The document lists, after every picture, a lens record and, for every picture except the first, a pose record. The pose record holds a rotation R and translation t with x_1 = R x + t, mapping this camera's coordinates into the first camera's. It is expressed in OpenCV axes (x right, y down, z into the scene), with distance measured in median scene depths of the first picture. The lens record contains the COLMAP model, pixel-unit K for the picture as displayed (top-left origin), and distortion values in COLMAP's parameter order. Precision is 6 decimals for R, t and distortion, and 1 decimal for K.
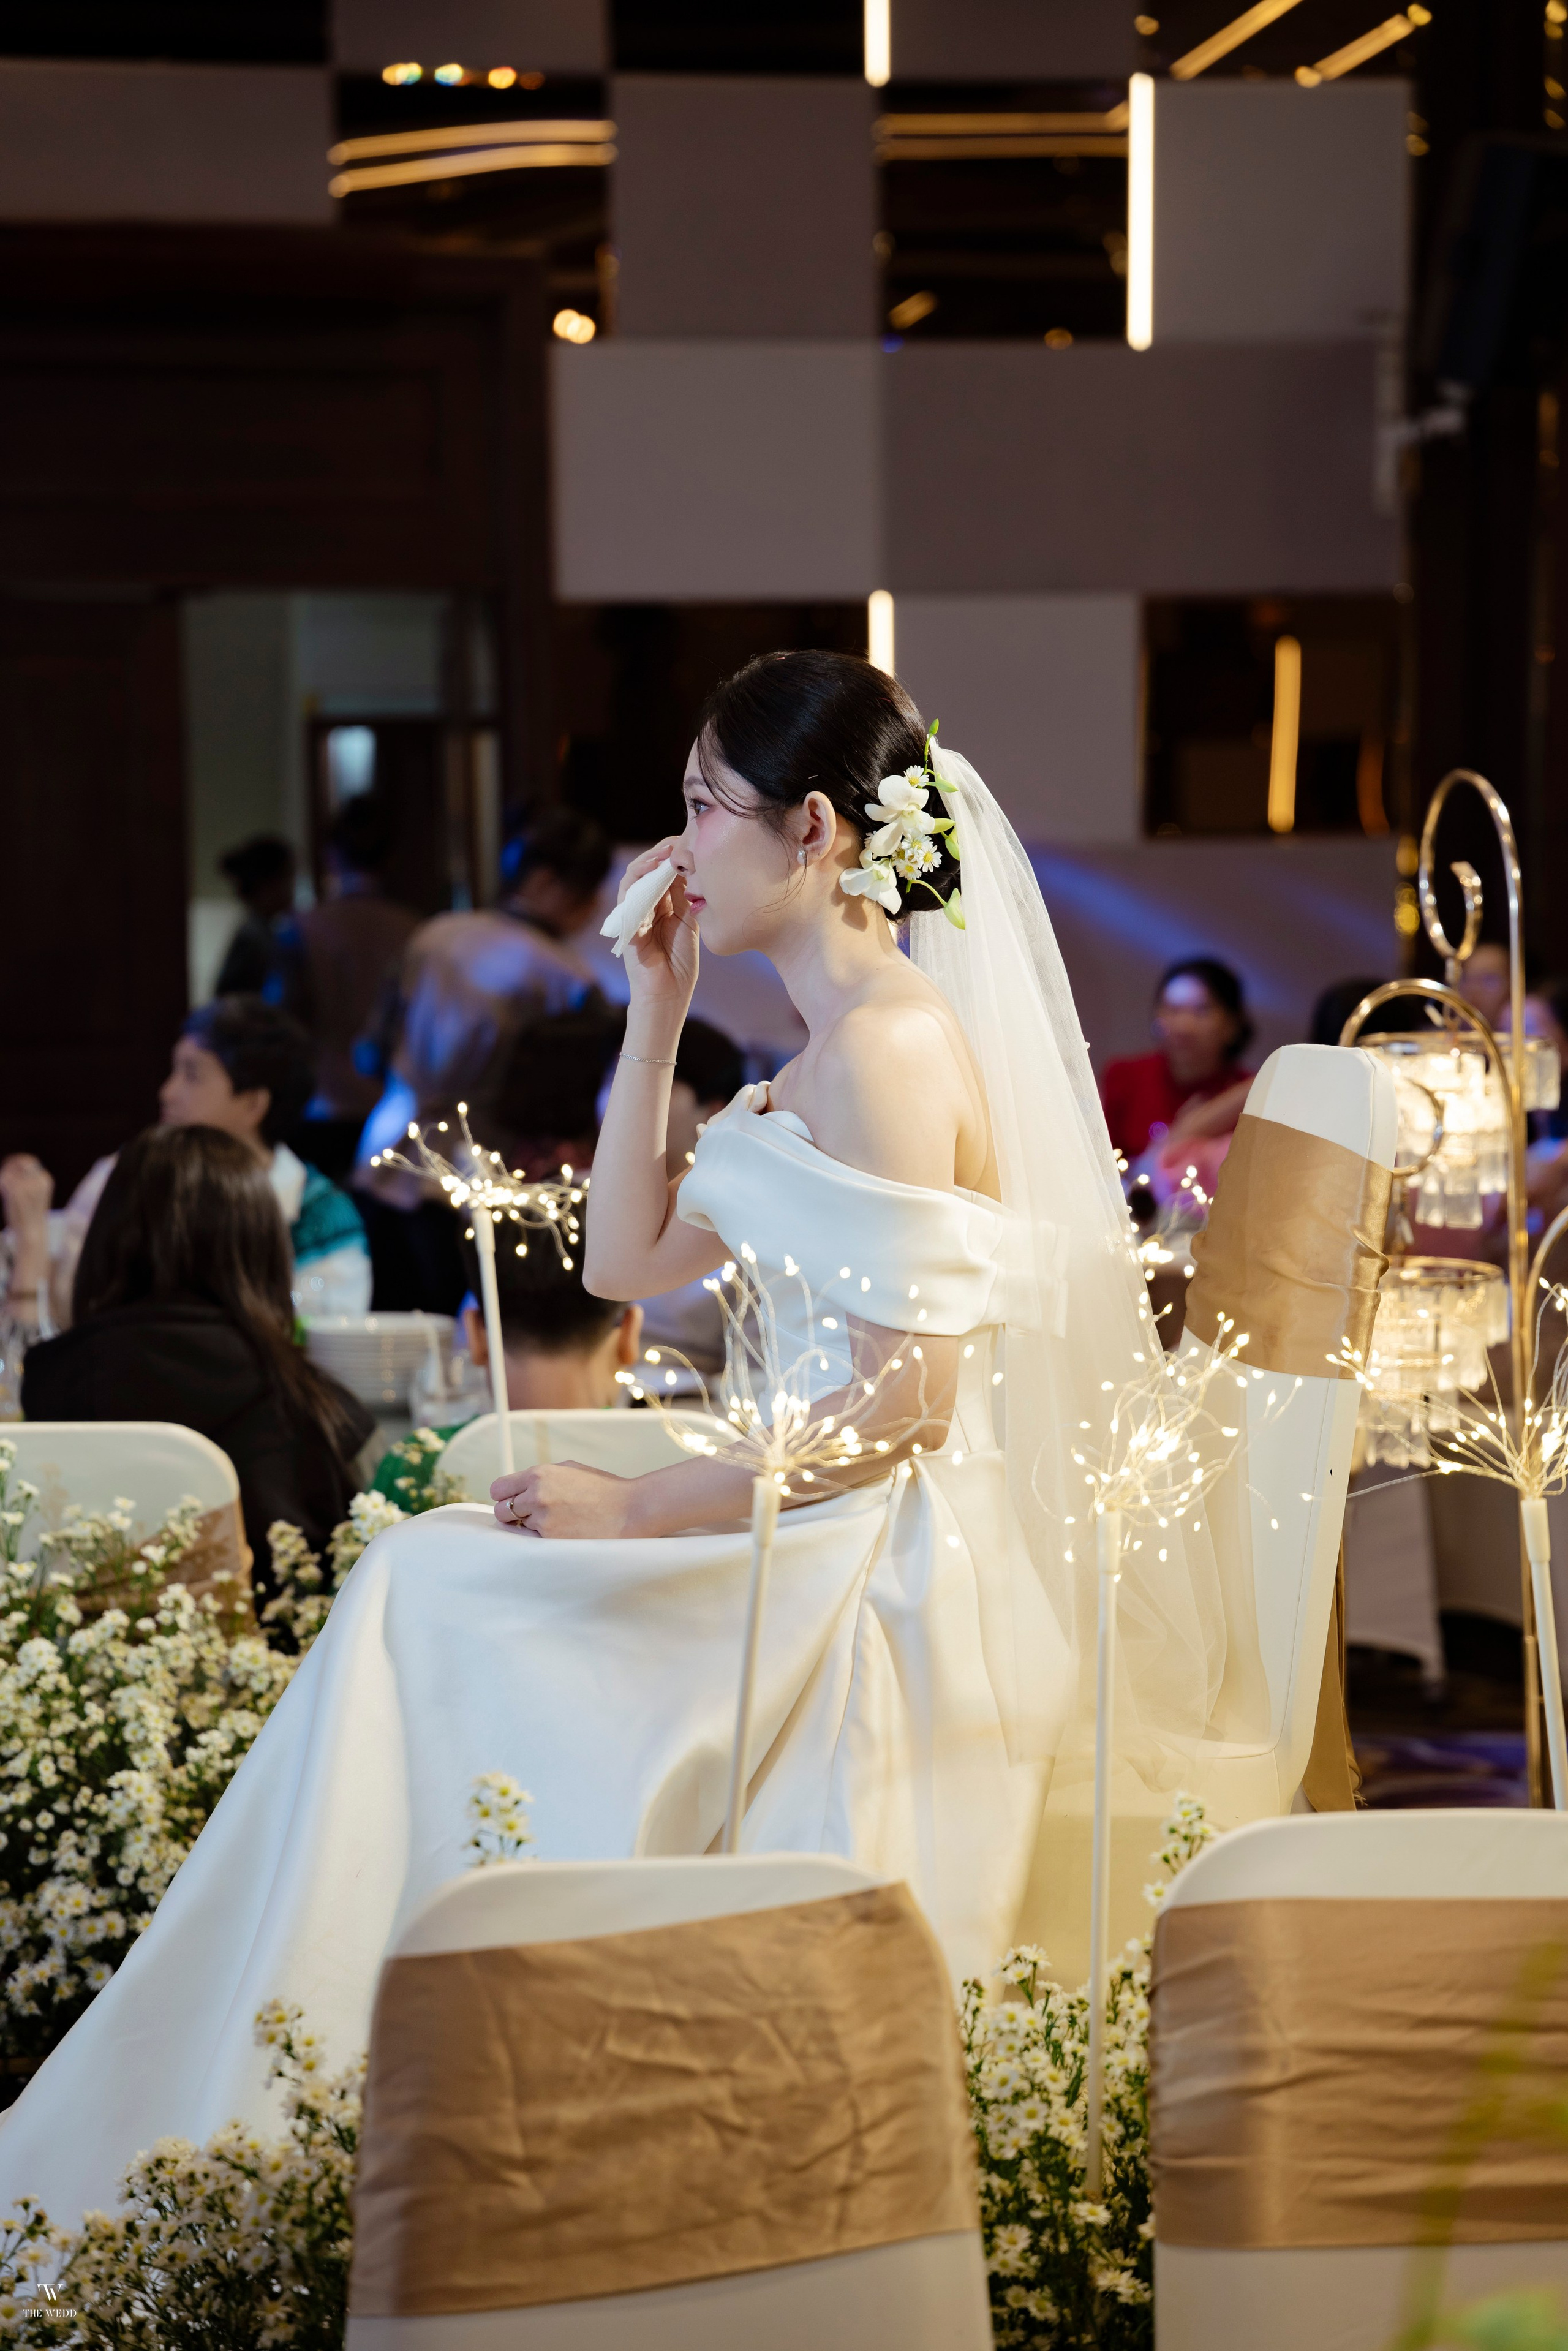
lens RADIAL K [[4763.0, 0, 803.4], [0, 4763.0, 1172.3], [0, 0, 1]] dist [0.471845, 0.000000]
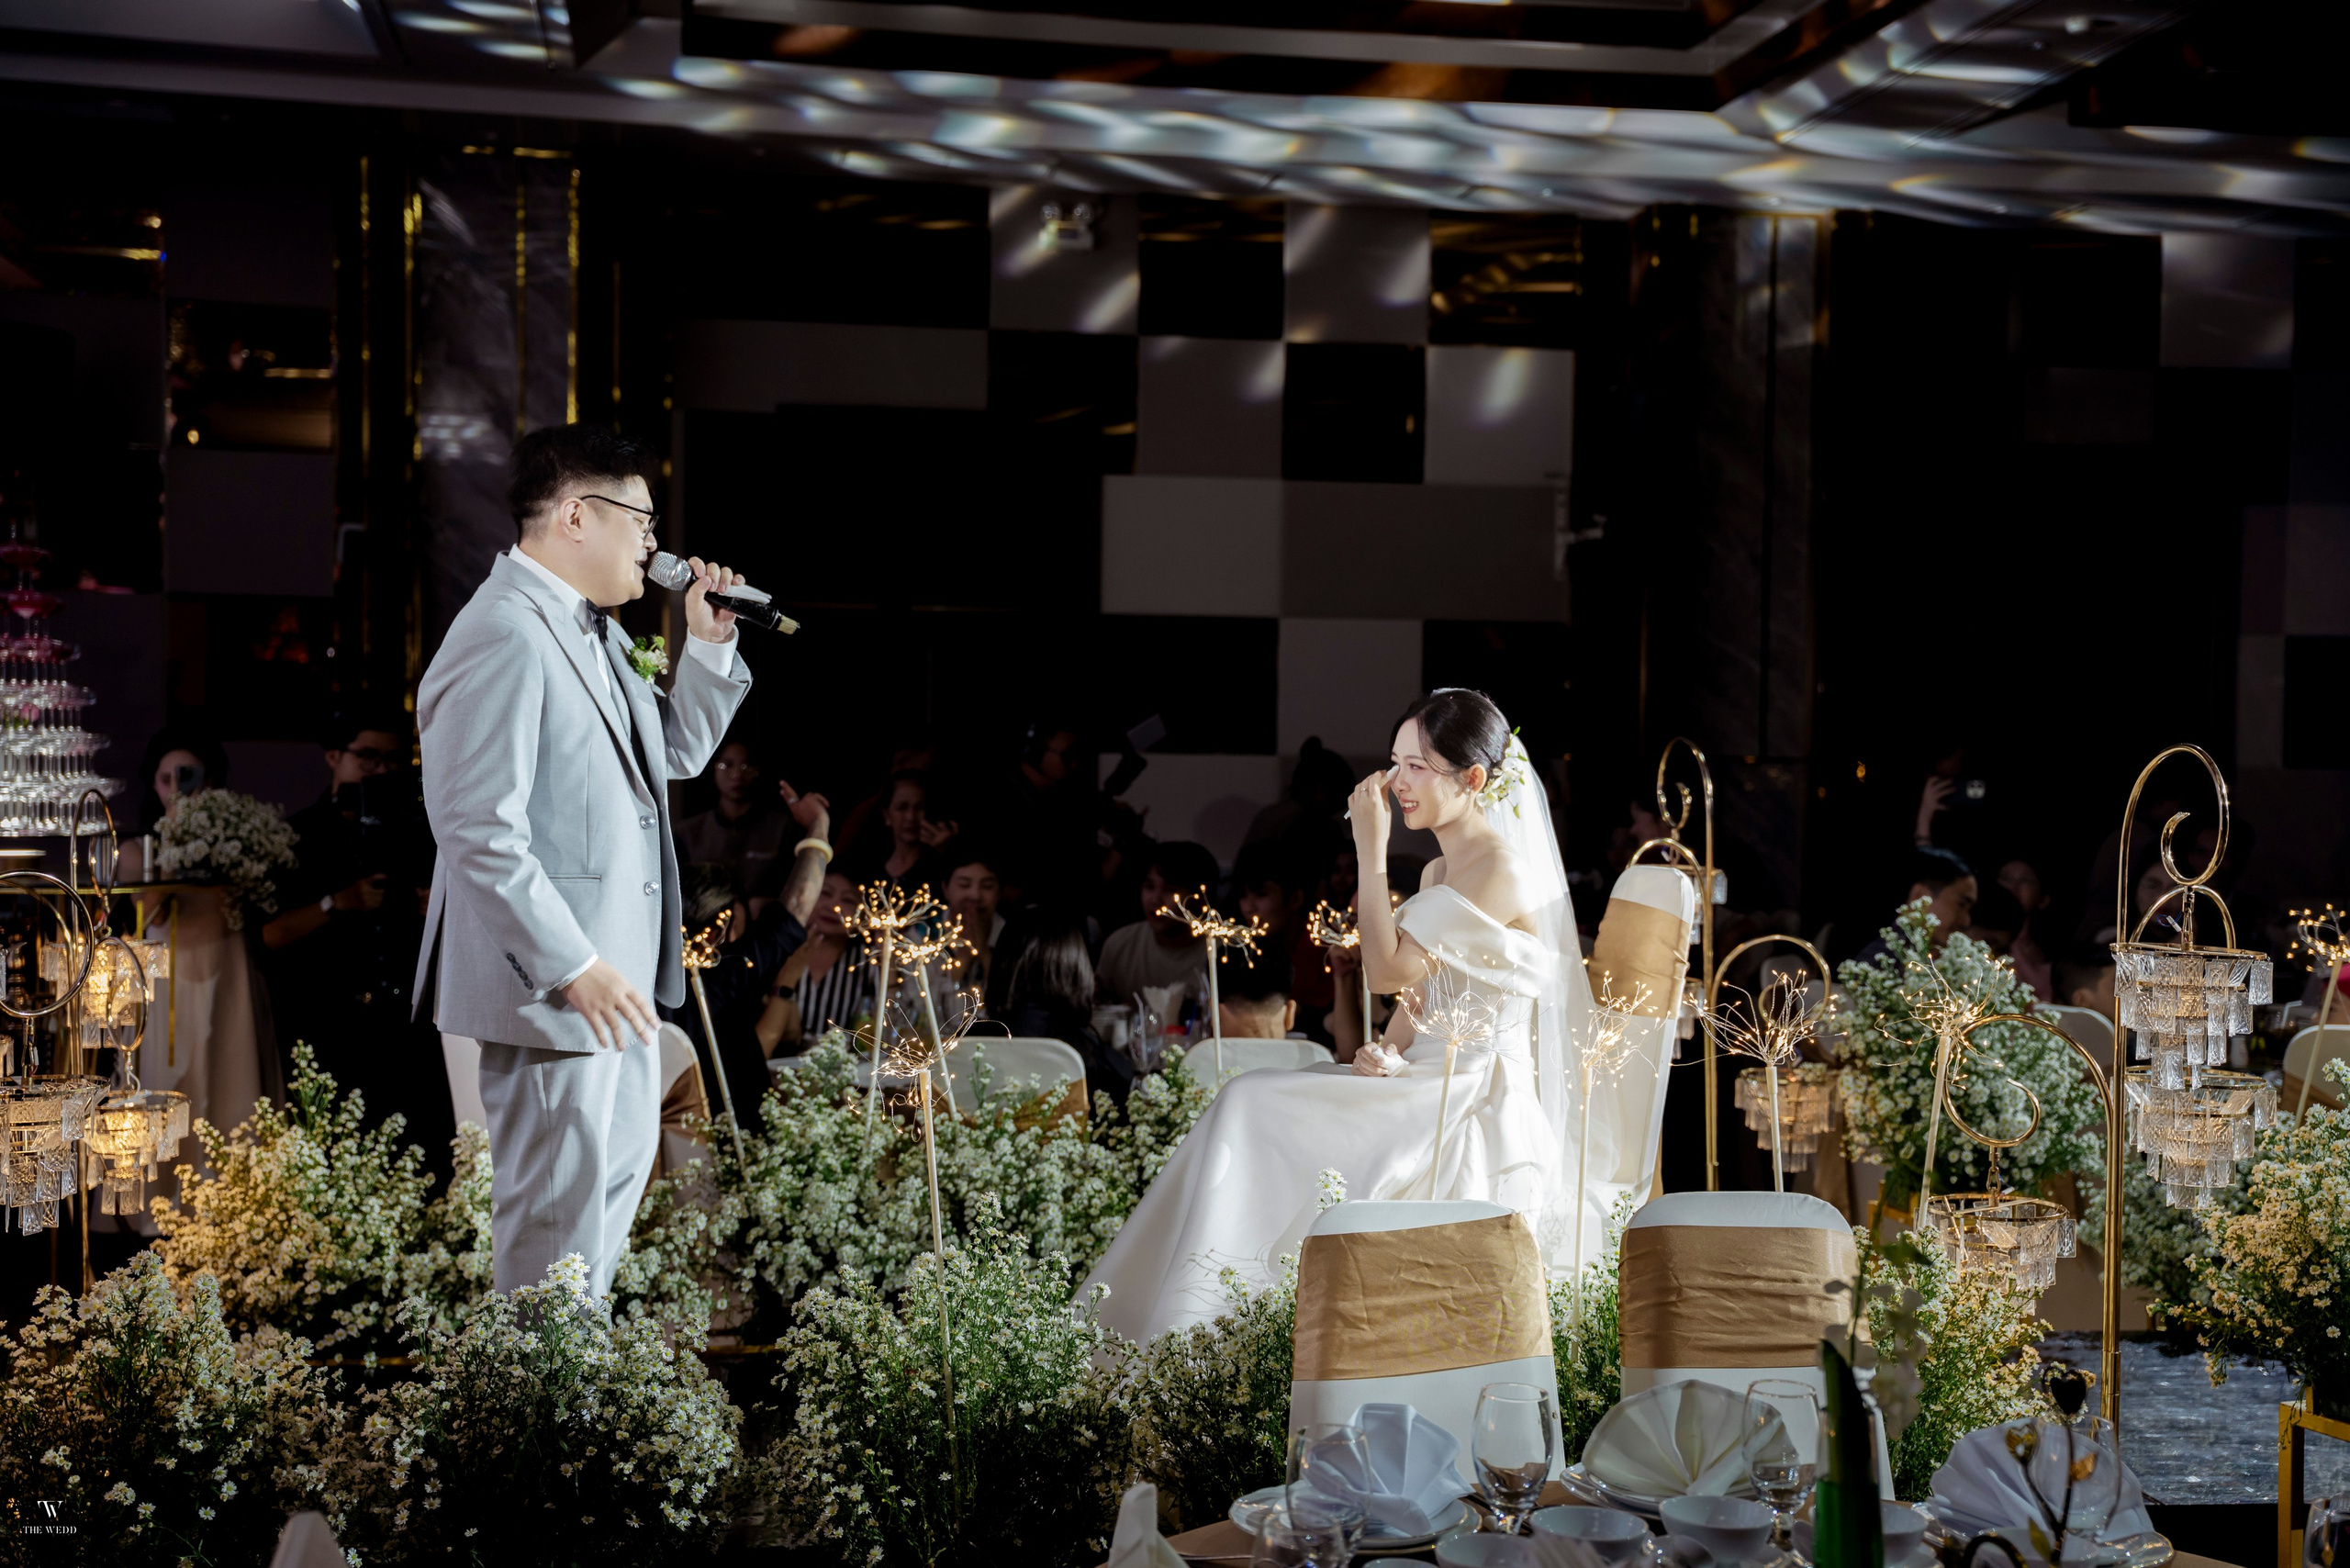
lens RADIAL K [[3075.6, 0, 1106.9], [0, 3075.6, 784.7], [0, 0, 1]] dist [0.142597, 0.000000]
pose [[0.999684, 0.024181, 0.006873, -0.125701], [-0.023764, 0.998180, -0.055425, 0.016795], [-0.008201, 0.055244, 0.998439, -0.333746]]
